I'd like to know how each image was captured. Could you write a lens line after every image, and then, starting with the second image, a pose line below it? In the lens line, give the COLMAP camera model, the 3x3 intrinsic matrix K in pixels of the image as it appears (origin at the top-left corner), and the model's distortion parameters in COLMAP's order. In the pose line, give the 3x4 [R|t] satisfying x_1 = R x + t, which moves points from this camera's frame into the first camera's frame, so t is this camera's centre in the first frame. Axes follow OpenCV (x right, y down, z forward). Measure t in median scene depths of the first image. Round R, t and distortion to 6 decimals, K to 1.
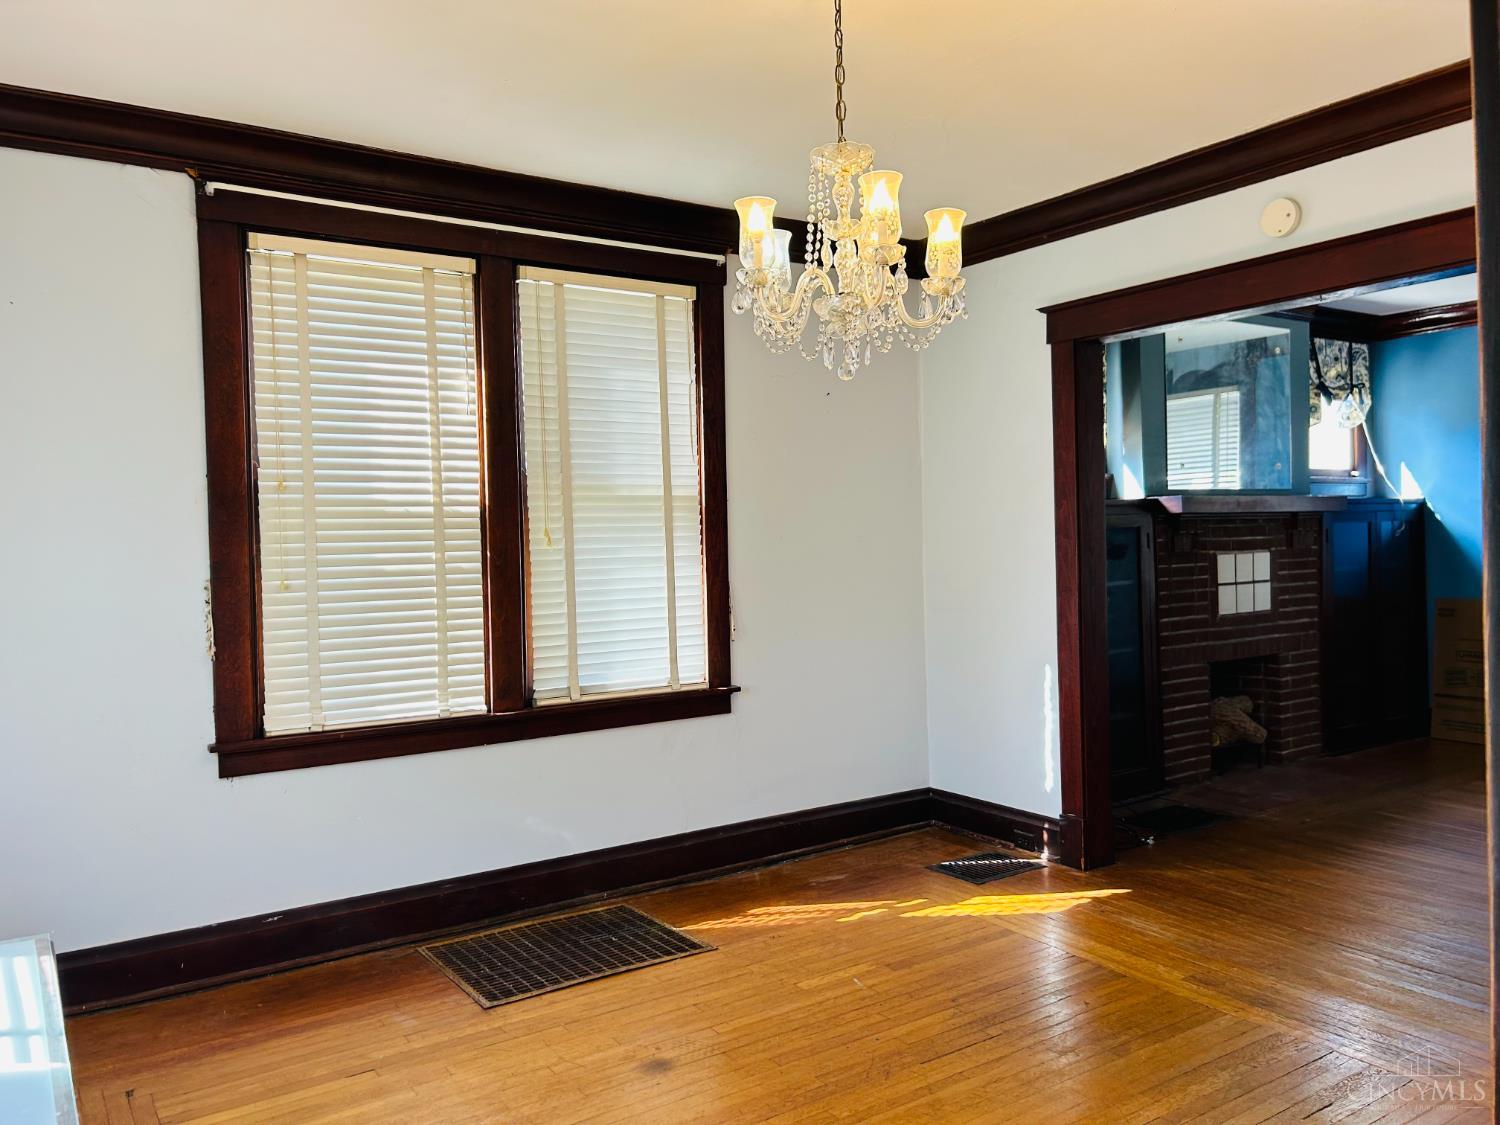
lens RADIAL K [[1117.2, 0, 759.1], [0, 1117.2, 565.5], [0, 0, 1]] dist [0.079908, -0.112346]
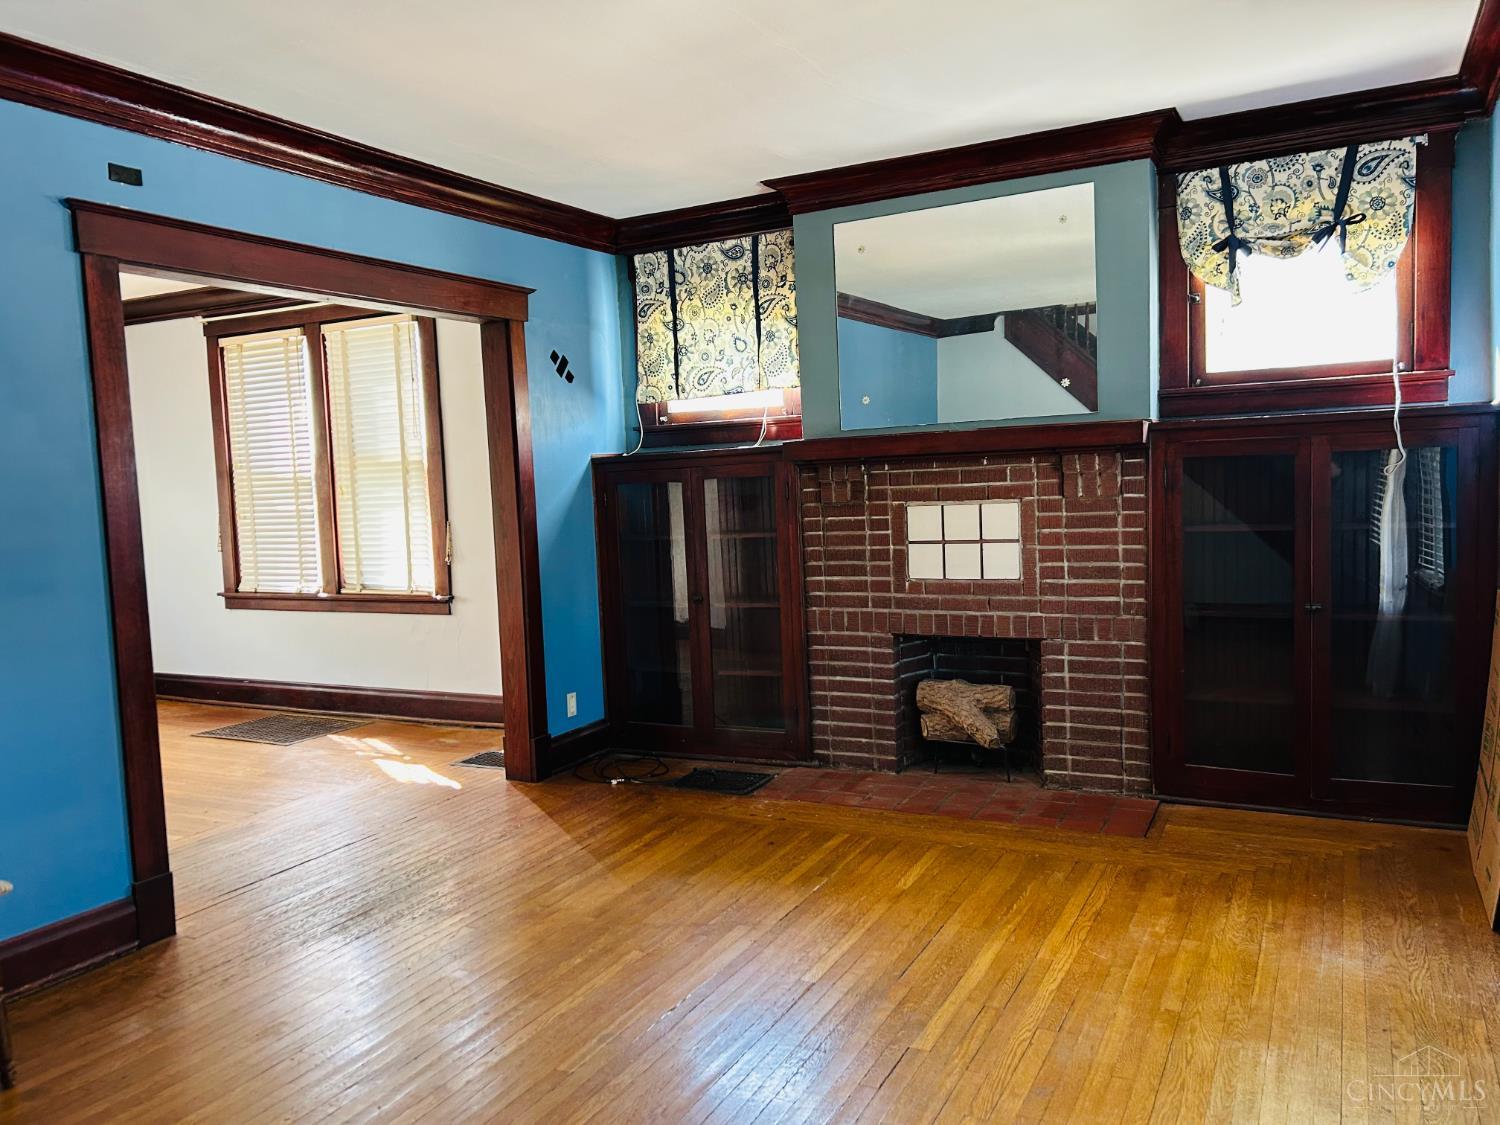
lens RADIAL K [[1117.2, 0, 759.1], [0, 1117.2, 565.5], [0, 0, 1]] dist [0.079908, -0.112346]
pose [[0.485792, 0.072279, -0.871081, 1.377950], [0.006634, 0.996242, 0.086364, -0.048460], [0.874049, -0.047734, 0.483487, 0.657231]]
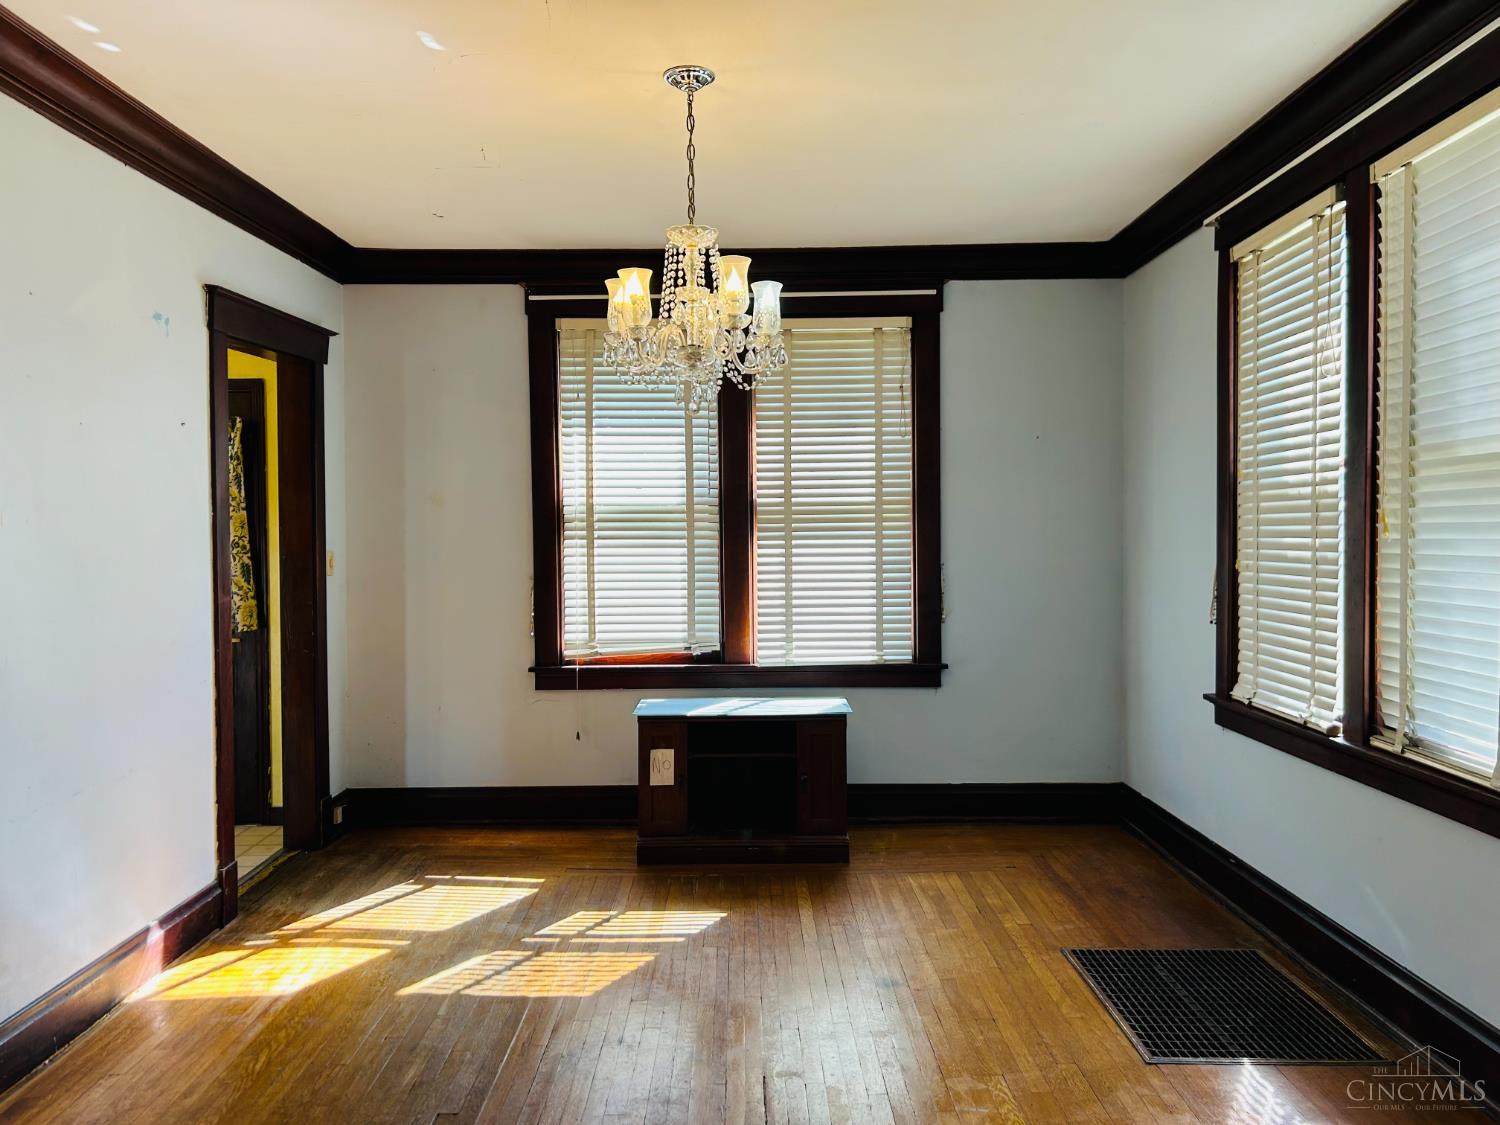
lens RADIAL K [[1117.2, 0, 759.1], [0, 1117.2, 565.5], [0, 0, 1]] dist [0.079908, -0.112346]
pose [[-0.547164, 0.047485, -0.835677, 0.595552], [0.008264, 0.998647, 0.051334, -0.034267], [0.836984, 0.021182, -0.546817, 0.957840]]
